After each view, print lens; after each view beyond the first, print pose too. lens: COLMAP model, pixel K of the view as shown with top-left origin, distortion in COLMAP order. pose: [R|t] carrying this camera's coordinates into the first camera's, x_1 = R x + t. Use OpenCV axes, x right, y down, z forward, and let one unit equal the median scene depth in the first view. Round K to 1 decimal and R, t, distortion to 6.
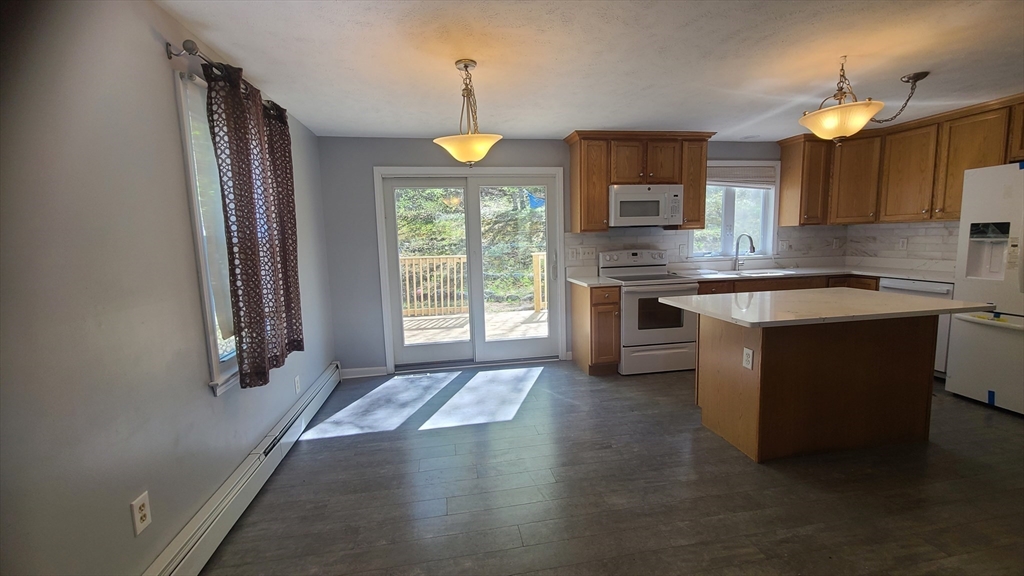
lens RADIAL K [[416.2, 0, 513.5], [0, 416.2, 284.1], [0, 0, 1]] dist [0.002379, -0.002867]
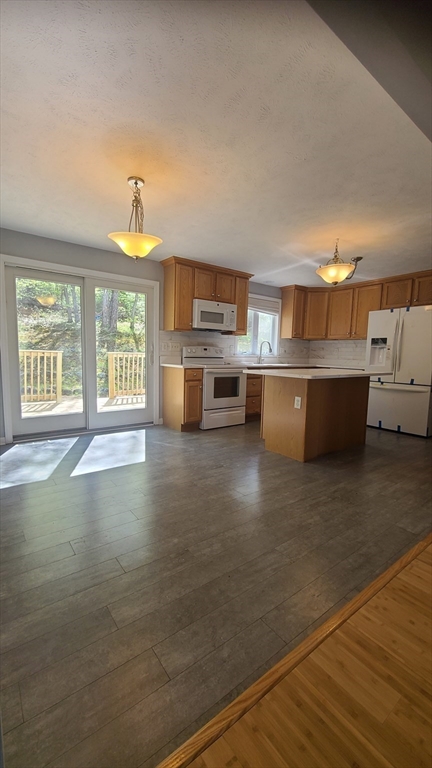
lens RADIAL K [[312.2, 0, 216.1], [0, 312.2, 387.6], [0, 0, 1]] dist [0.002379, -0.002867]
pose [[0.885719, -0.000138, 0.464222, -0.204098], [0.001952, 0.999992, -0.003427, 0.073761], [-0.464218, 0.003941, 0.885712, 0.010255]]
